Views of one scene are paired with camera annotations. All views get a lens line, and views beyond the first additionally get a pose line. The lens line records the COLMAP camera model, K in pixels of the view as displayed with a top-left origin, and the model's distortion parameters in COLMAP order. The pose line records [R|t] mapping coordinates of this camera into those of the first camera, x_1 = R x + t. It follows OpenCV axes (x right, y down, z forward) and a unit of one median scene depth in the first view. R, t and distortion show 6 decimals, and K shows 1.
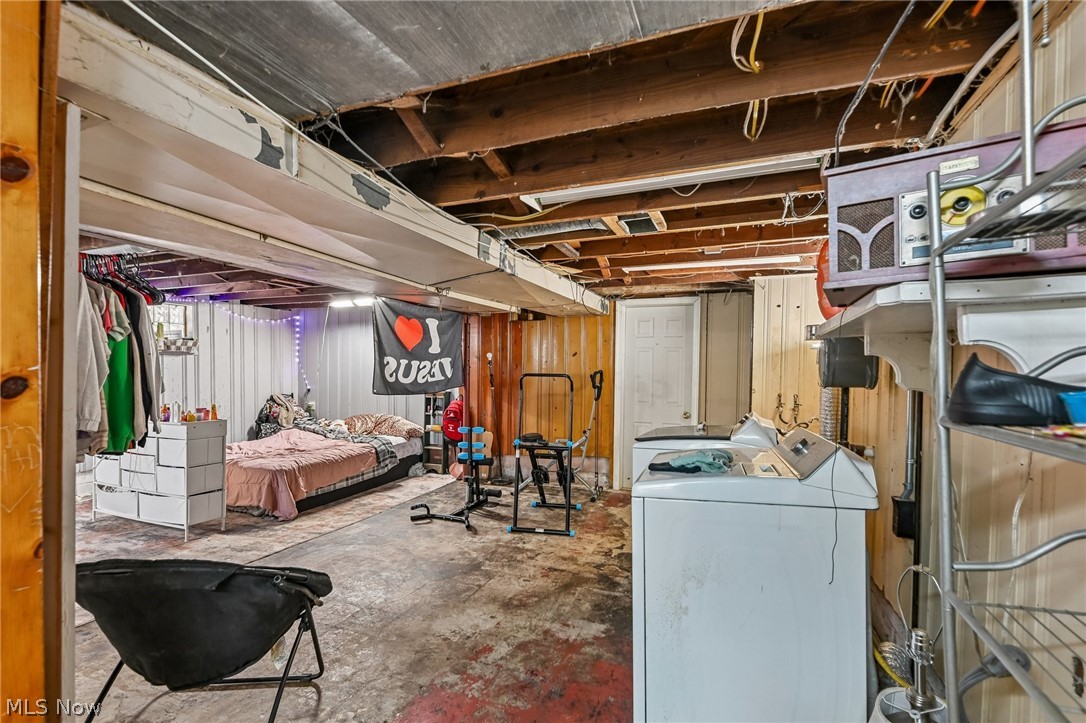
lens RADIAL K [[496.7, 0, 543.0], [0, 496.7, 361.5], [0, 0, 1]] dist [0.000972, 0.000068]
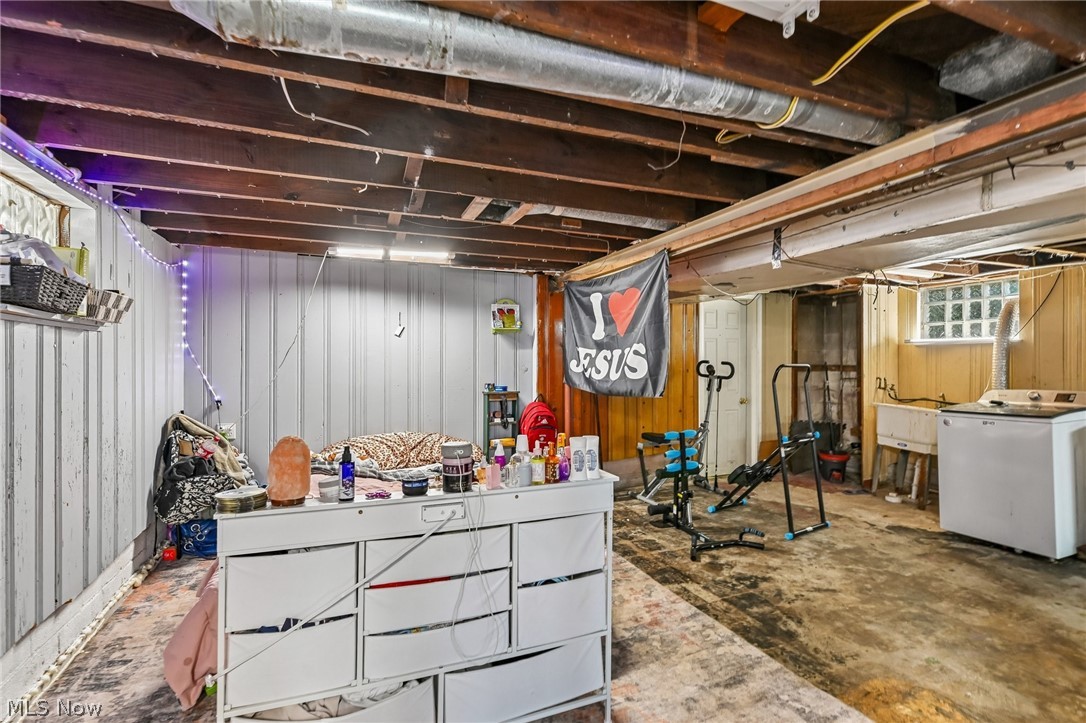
lens RADIAL K [[506.9, 0, 540.7], [0, 506.9, 343.7], [0, 0, 1]] dist [-0.001747, -0.000699]
pose [[0.722469, 0.016024, 0.691218, -1.126400], [-0.003180, 0.999798, -0.019853, 0.007541], [-0.691396, 0.012145, 0.722374, 0.701252]]
